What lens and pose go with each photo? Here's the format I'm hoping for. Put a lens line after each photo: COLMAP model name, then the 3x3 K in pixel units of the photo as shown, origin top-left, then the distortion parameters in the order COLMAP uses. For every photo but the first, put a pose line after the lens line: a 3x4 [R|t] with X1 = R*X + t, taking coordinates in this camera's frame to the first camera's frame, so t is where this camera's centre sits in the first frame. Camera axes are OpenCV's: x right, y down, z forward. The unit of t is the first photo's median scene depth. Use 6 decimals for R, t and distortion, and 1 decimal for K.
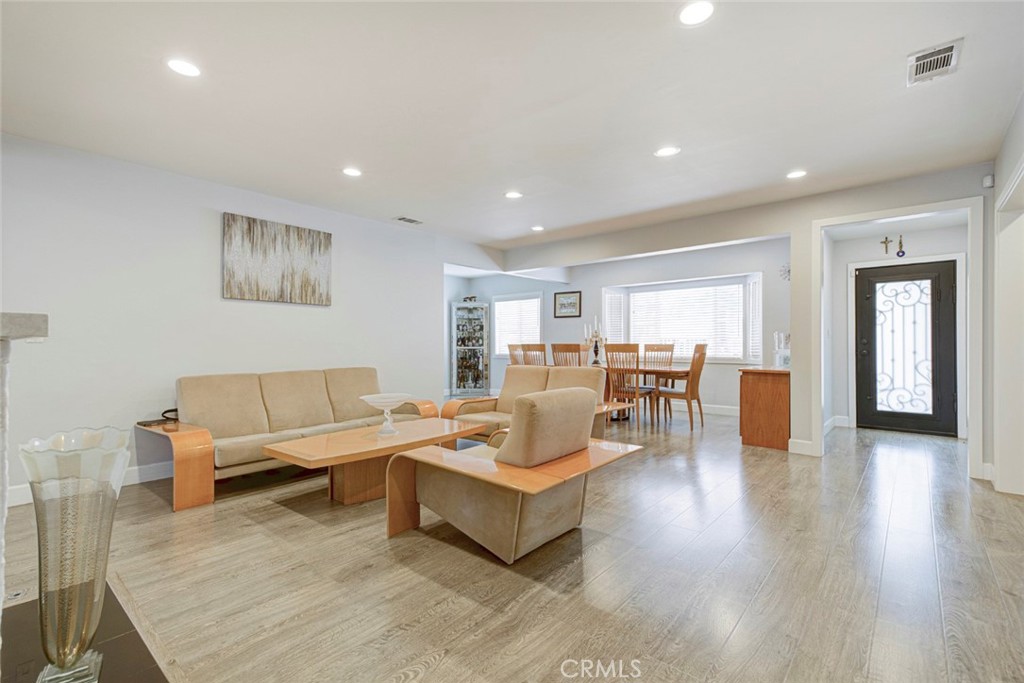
lens RADIAL K [[471.5, 0, 517.0], [0, 471.5, 342.9], [0, 0, 1]] dist [0.002045, -0.000419]
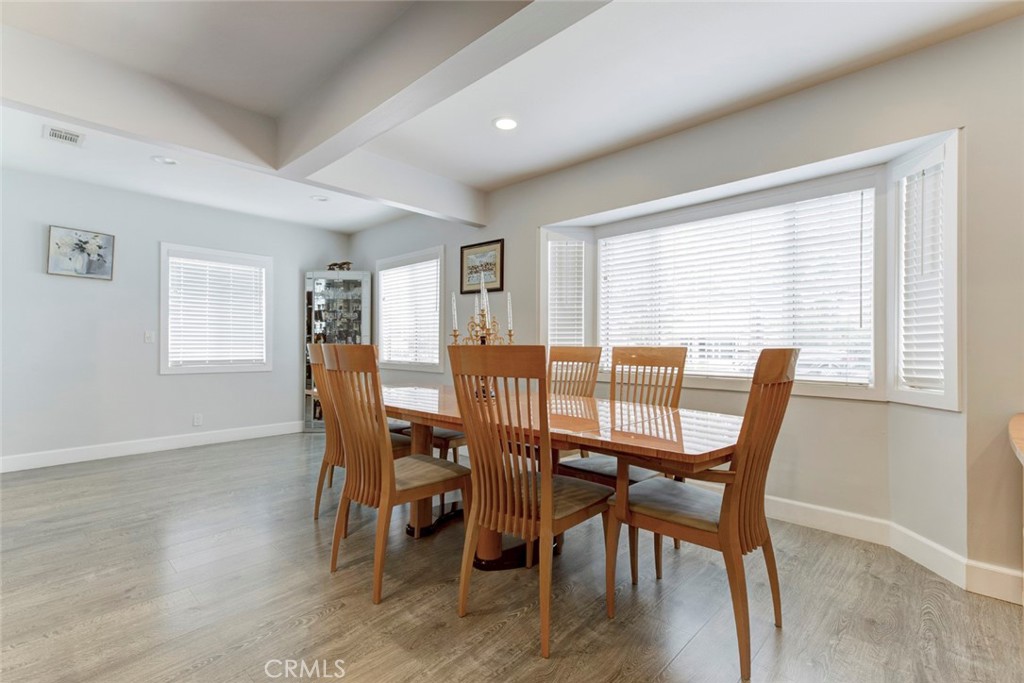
lens RADIAL K [[471.5, 0, 510.4], [0, 471.5, 343.3], [0, 0, 1]] dist [0.002045, -0.000419]
pose [[0.998093, 0.006433, -0.061395, 0.179704], [-0.006300, 0.999977, 0.002366, 0.000370], [0.061409, -0.001974, 0.998111, 0.513579]]
